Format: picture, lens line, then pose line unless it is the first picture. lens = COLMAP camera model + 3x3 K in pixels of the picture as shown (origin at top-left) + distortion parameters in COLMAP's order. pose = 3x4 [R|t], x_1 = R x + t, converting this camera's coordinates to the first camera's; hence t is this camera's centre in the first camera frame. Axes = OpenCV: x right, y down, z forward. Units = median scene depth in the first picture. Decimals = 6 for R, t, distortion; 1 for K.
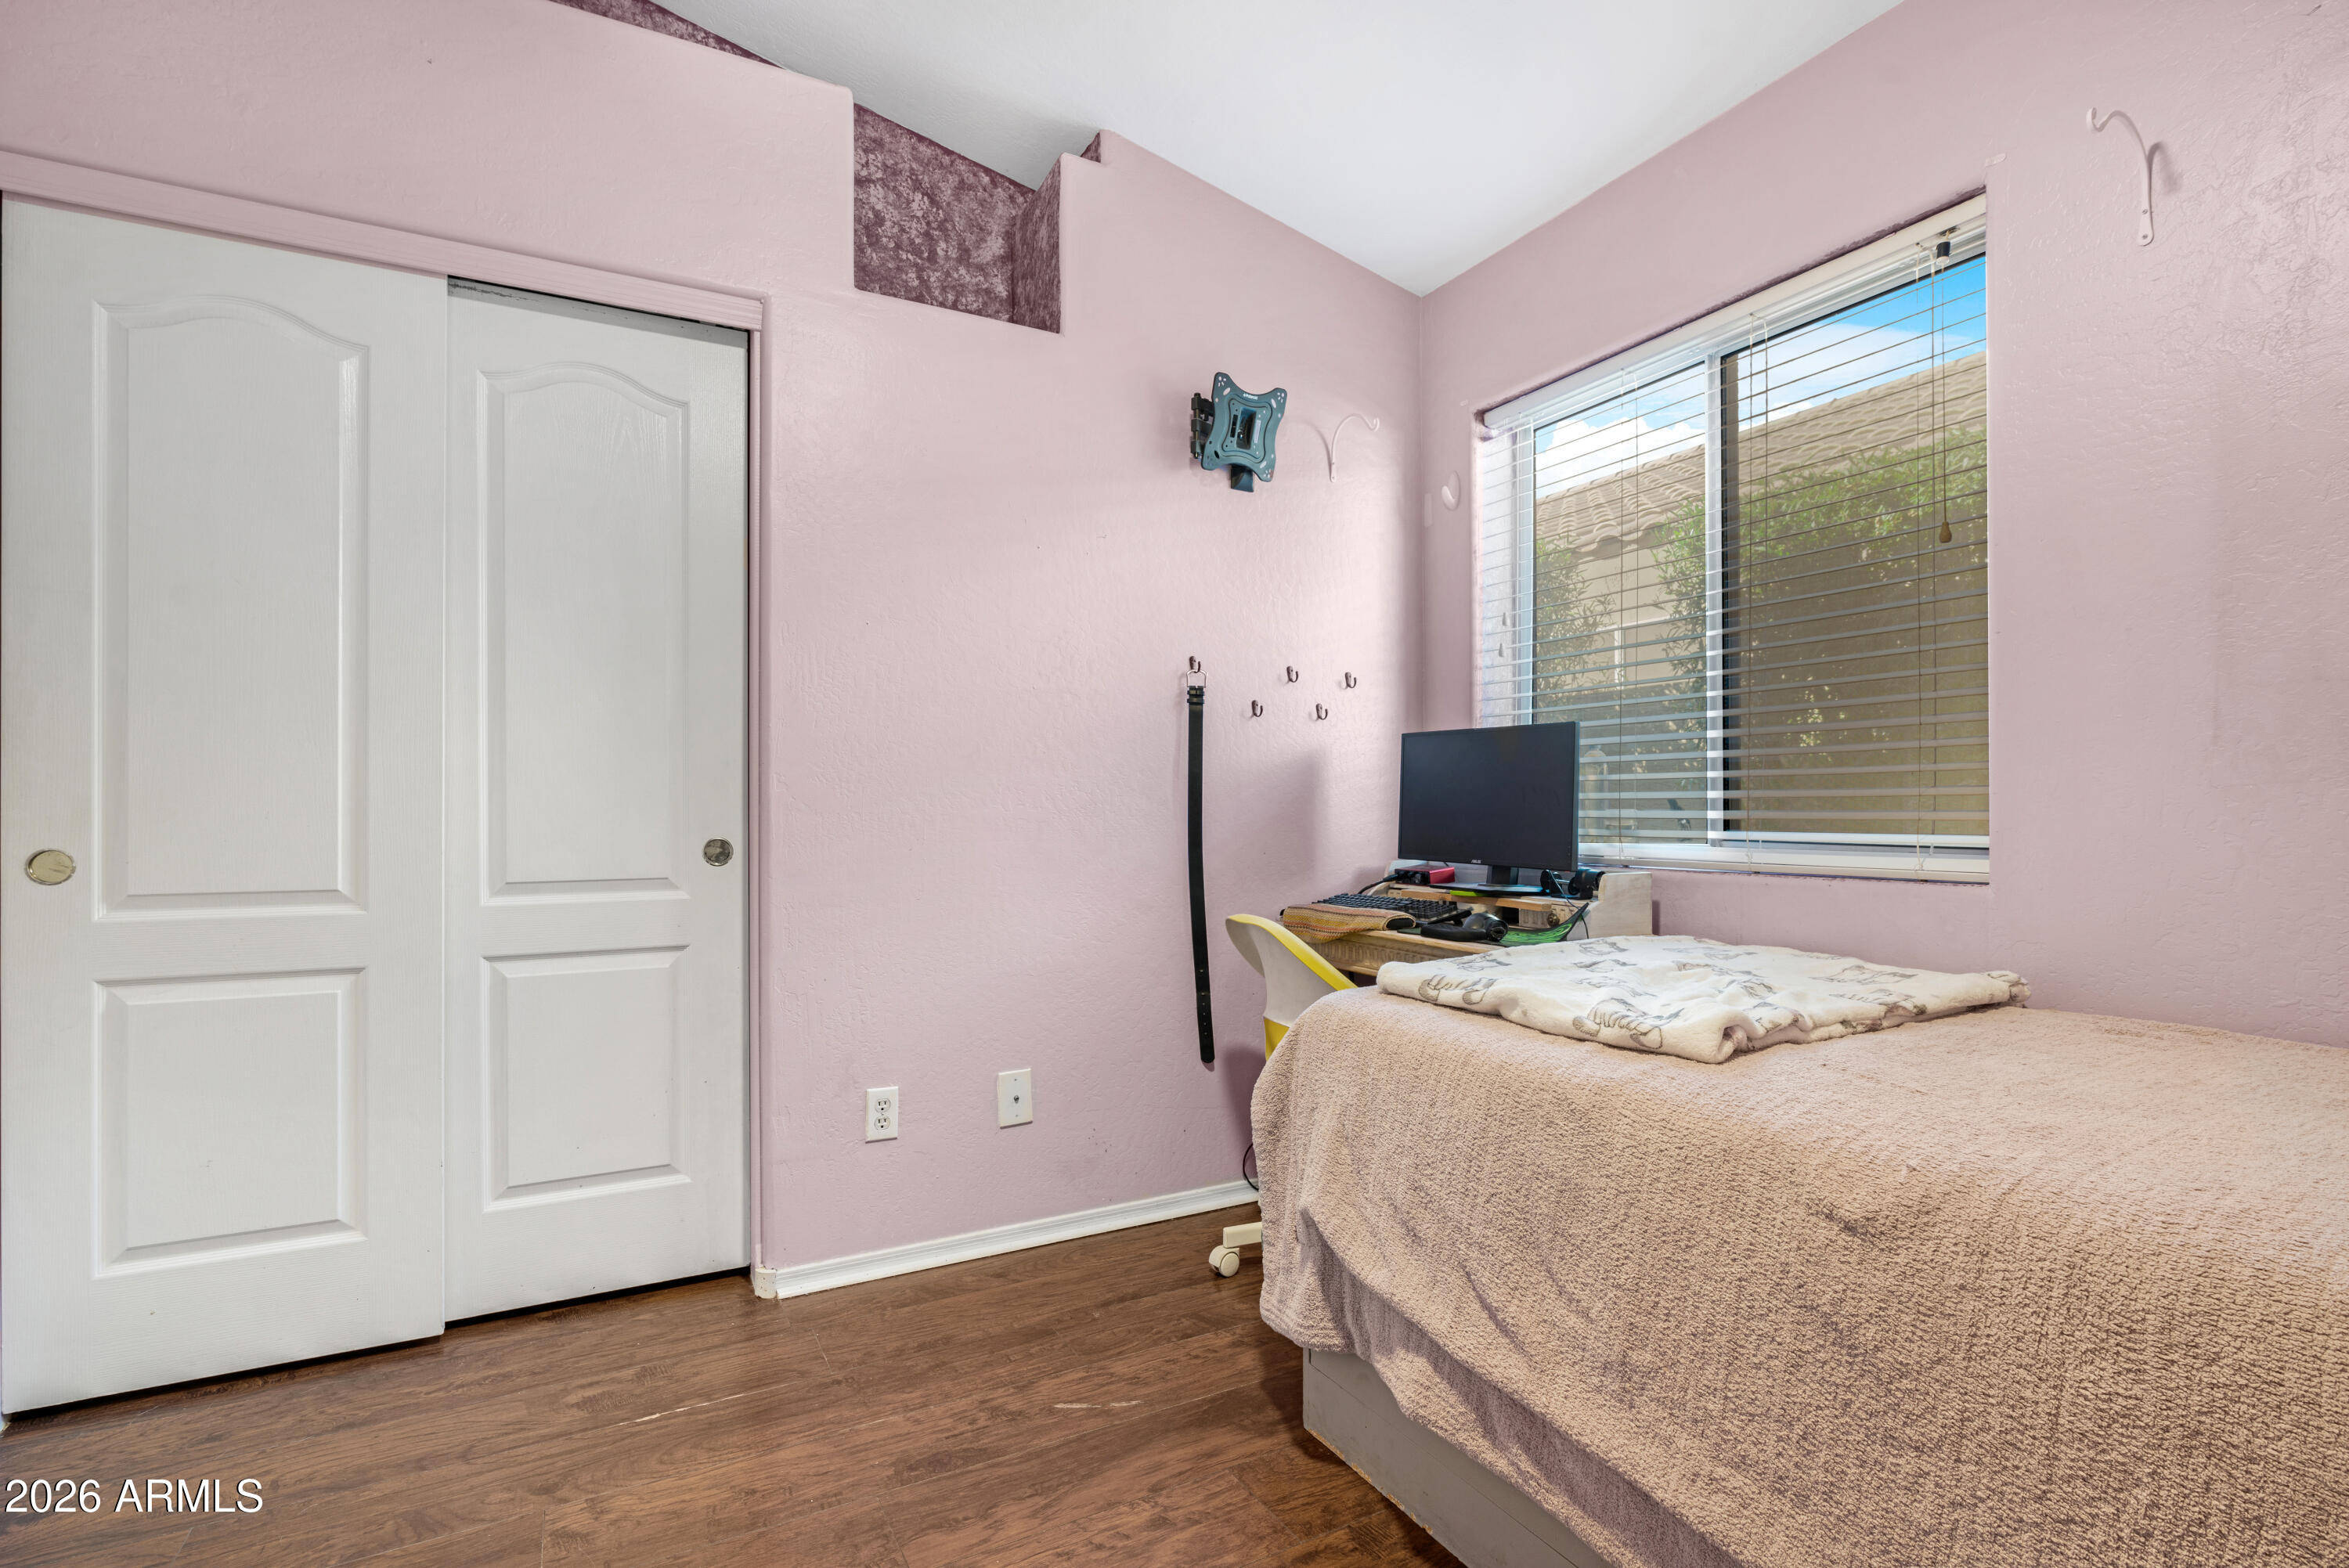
lens RADIAL K [[1068.8, 0, 1166.4], [0, 1068.8, 798.8], [0, 0, 1]] dist [-0.015211, 0.005937]
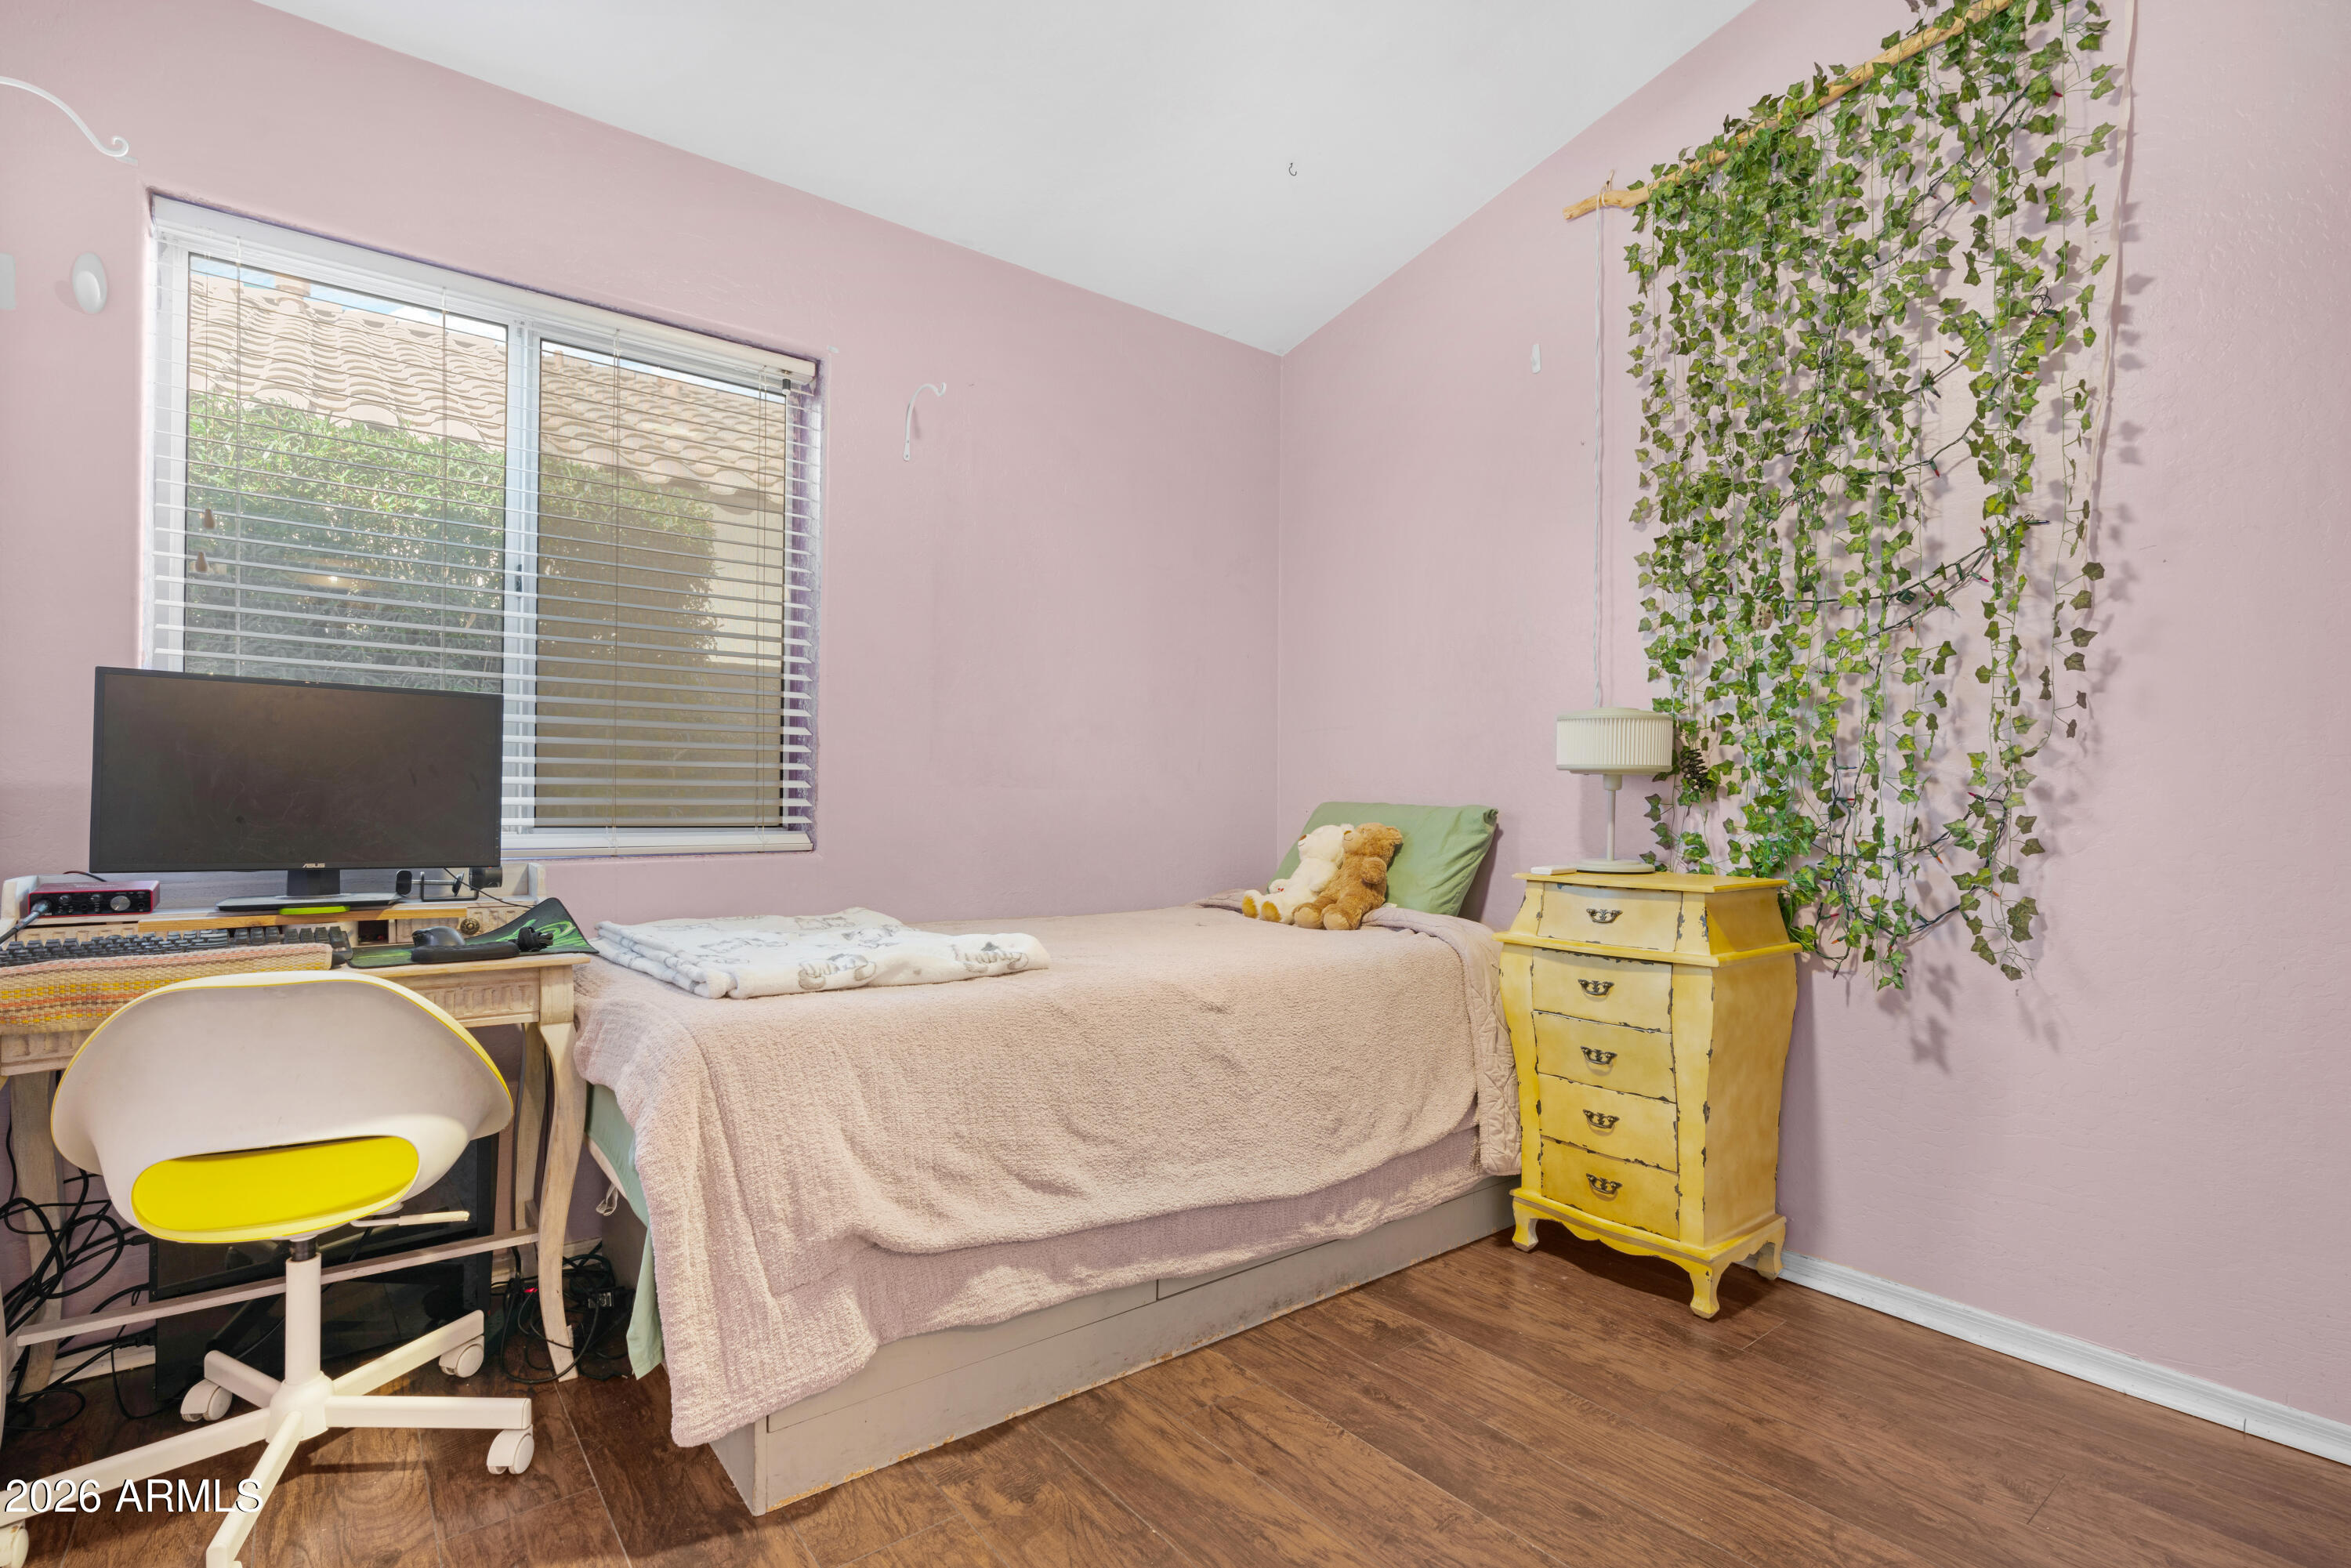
lens RADIAL K [[1069.8, 0, 1167.1], [0, 1069.8, 792.1], [0, 0, 1]] dist [-0.015211, 0.005937]
pose [[-0.150149, 0.009427, 0.988618, -0.817817], [-0.017763, 0.999767, -0.012231, 0.012343], [-0.988504, -0.019397, -0.149947, 0.860963]]
